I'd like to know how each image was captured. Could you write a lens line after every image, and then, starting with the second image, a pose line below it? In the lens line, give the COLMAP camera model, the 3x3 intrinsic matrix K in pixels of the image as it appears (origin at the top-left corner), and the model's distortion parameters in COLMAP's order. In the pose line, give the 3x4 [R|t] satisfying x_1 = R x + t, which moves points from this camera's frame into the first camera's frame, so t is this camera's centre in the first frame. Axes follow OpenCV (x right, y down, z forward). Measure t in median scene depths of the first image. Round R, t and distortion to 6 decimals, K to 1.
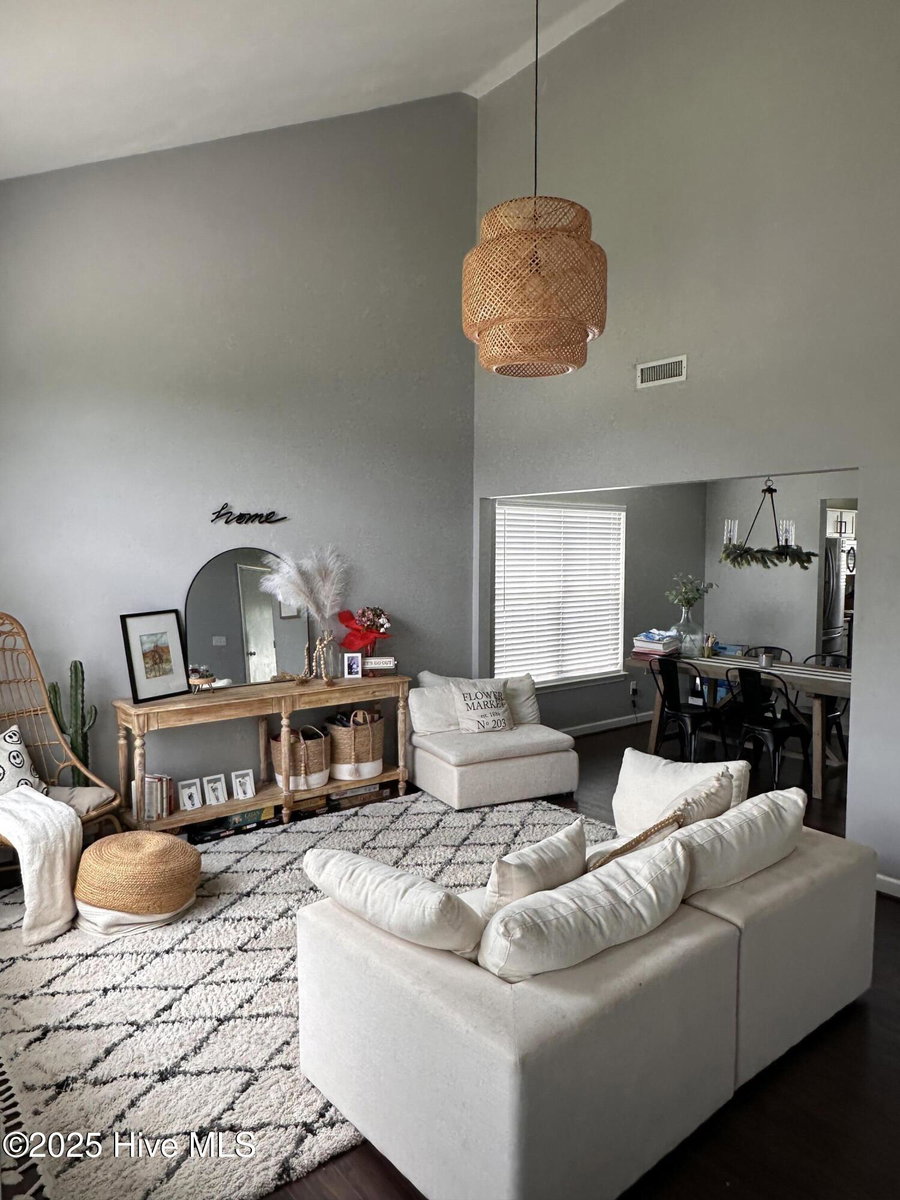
lens RADIAL K [[776.0, 0, 449.4], [0, 776.0, 599.6], [0, 0, 1]] dist [0.002096, 0.000103]
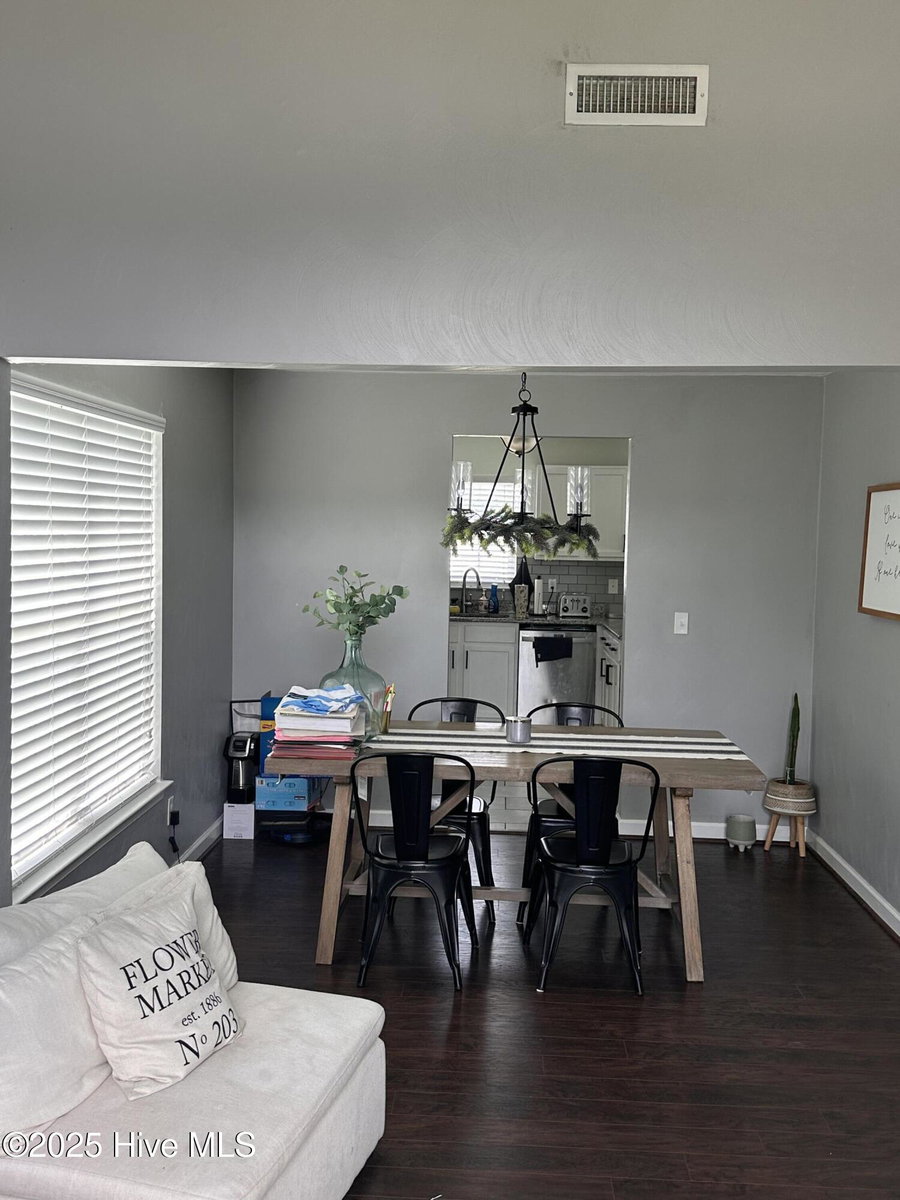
lens RADIAL K [[1141.8, 0, 450.4], [0, 1141.8, 599.1], [0, 0, 1]] dist [0.011303, 0.000000]
pose [[0.657370, -0.035329, 0.752739, -0.225299], [0.029435, 0.999342, 0.021197, -0.031418], [-0.752993, 0.008222, 0.657977, 0.565394]]
